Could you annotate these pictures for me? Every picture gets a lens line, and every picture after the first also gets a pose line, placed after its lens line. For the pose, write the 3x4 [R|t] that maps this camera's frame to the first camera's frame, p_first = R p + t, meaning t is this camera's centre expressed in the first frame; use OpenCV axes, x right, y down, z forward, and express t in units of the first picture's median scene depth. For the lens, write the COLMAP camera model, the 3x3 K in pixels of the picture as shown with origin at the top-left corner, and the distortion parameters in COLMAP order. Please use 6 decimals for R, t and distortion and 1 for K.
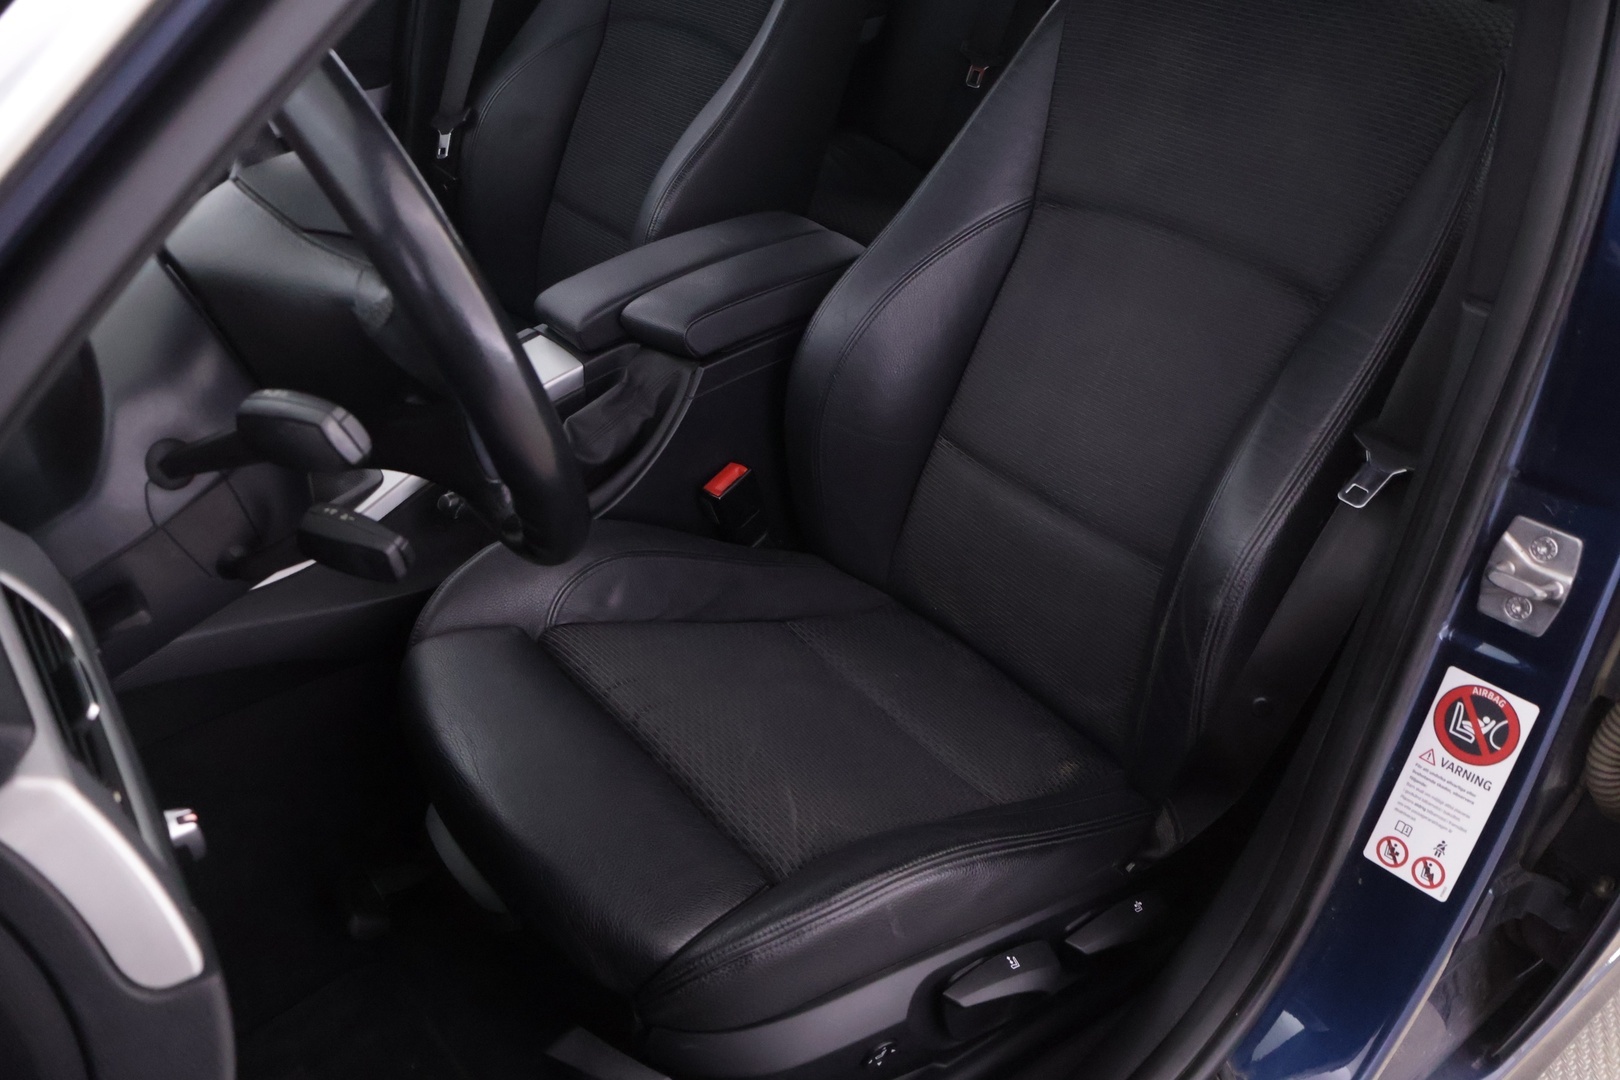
lens RADIAL K [[1347.1, 0, 810.0], [0, 1347.1, 540.0], [0, 0, 1]] dist [-0.003556, 0.000111]
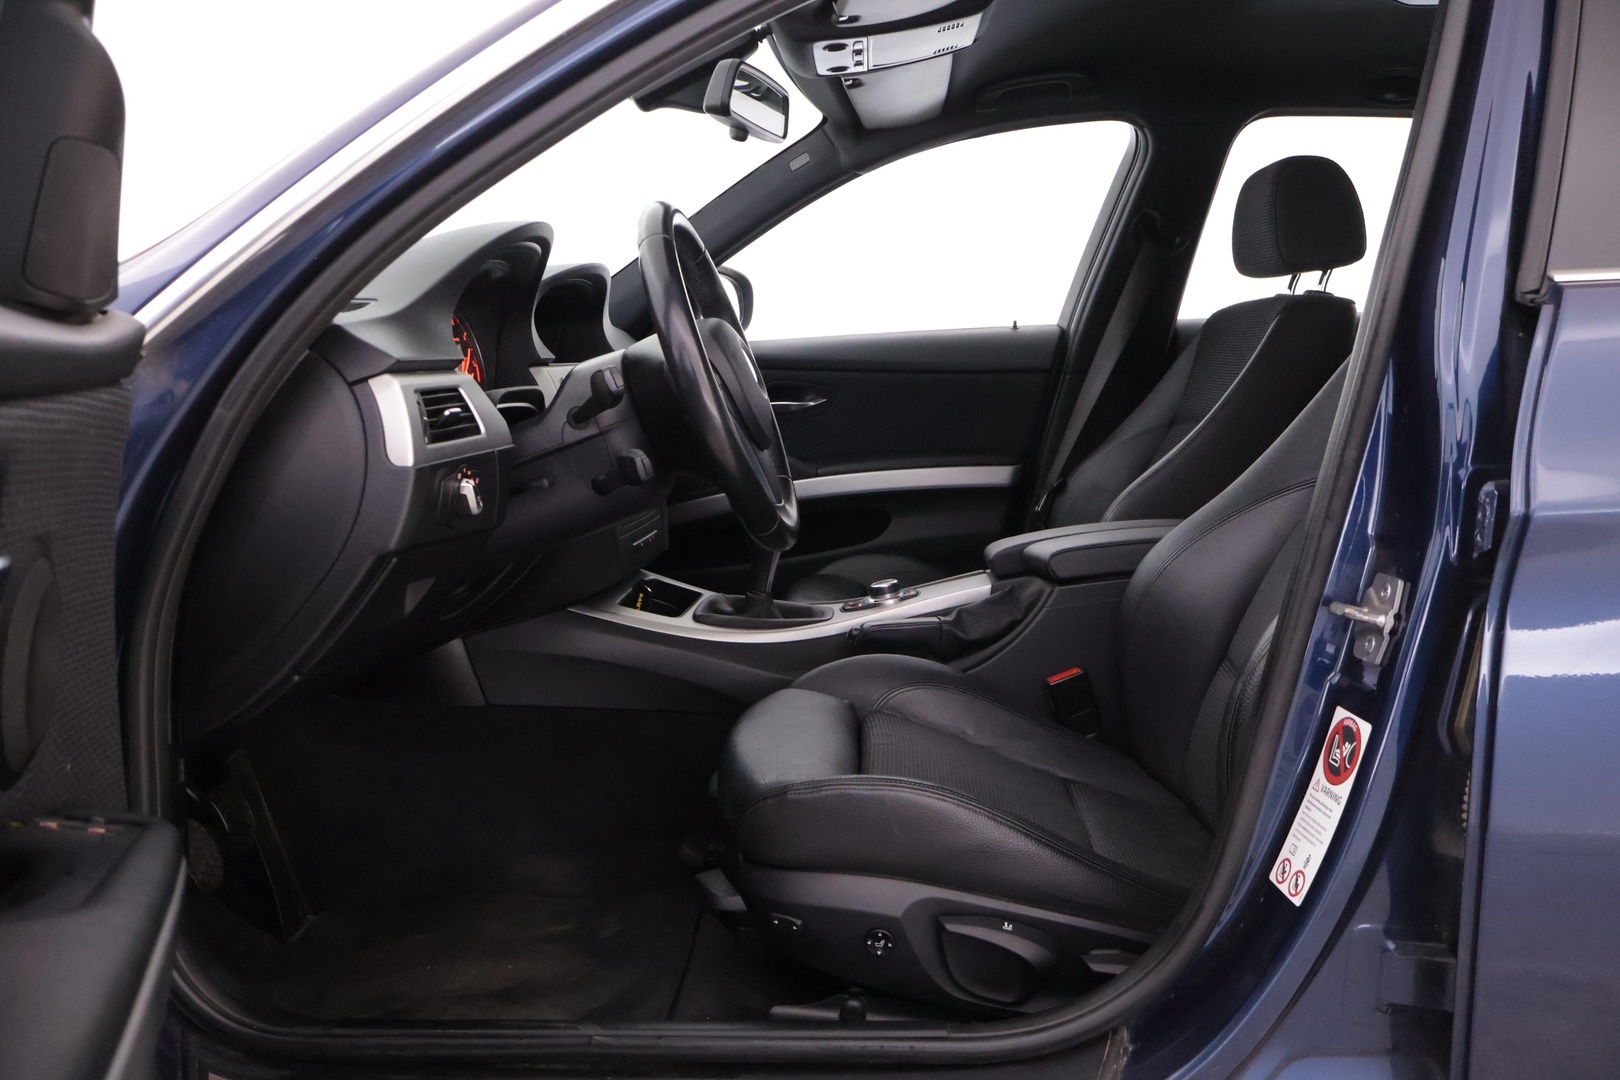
lens RADIAL K [[1347.1, 0, 810.0], [0, 1347.1, 540.0], [0, 0, 1]] dist [-0.003556, 0.000111]
pose [[0.761329, 0.054658, -0.646058, 0.865071], [-0.324991, 0.894395, -0.307309, 0.470681], [0.561034, 0.443926, 0.698692, -0.156711]]
